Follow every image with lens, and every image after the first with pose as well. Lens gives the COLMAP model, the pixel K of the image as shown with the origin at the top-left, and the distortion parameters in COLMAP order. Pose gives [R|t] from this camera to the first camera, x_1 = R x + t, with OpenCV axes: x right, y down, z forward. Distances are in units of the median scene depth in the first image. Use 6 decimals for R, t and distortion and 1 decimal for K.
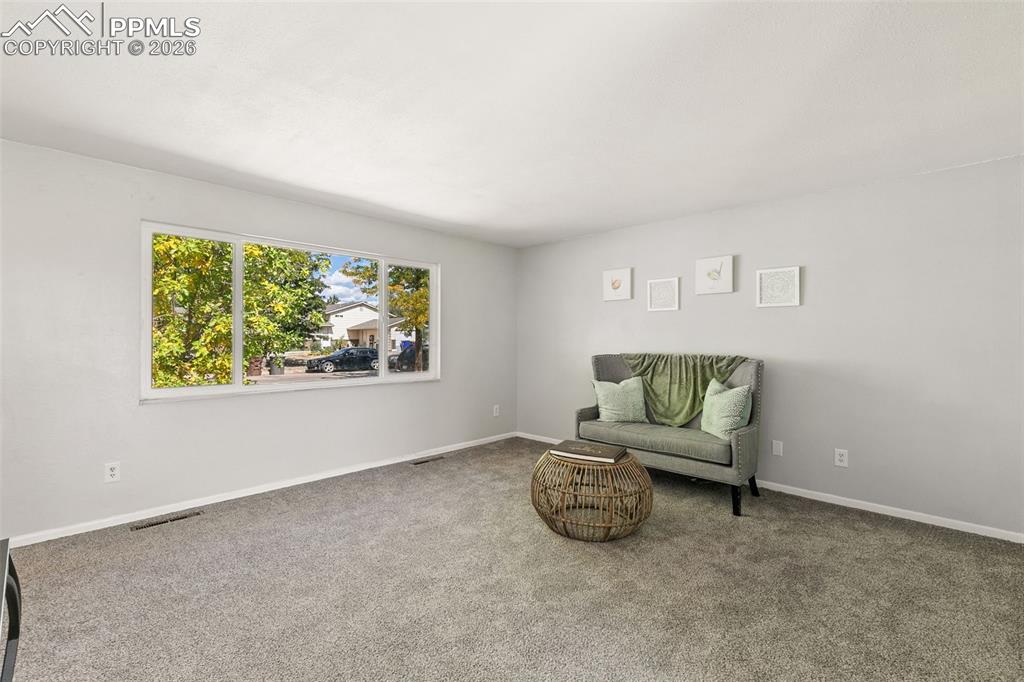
lens RADIAL K [[462.3, 0, 510.1], [0, 462.3, 338.4], [0, 0, 1]] dist [0.004807, -0.000348]
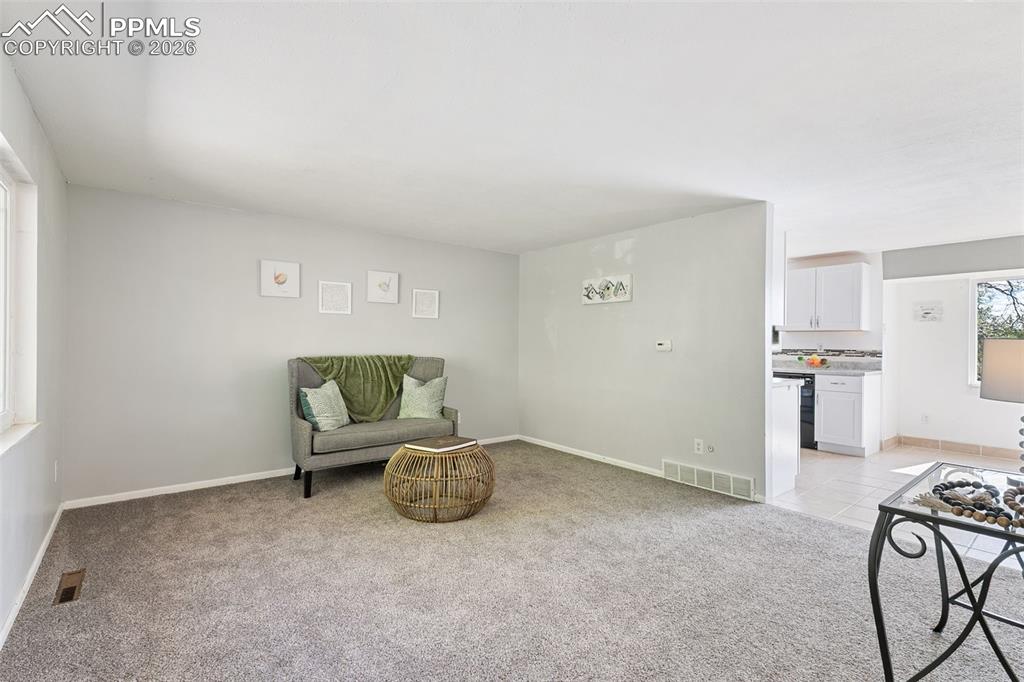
lens RADIAL K [[462.3, 0, 510.1], [0, 462.3, 338.4], [0, 0, 1]] dist [0.004807, -0.000348]
pose [[0.129899, 0.011801, 0.991457, -0.677495], [-0.000660, 0.999930, -0.011815, 0.007247], [-0.991527, 0.000880, 0.129898, 0.525419]]
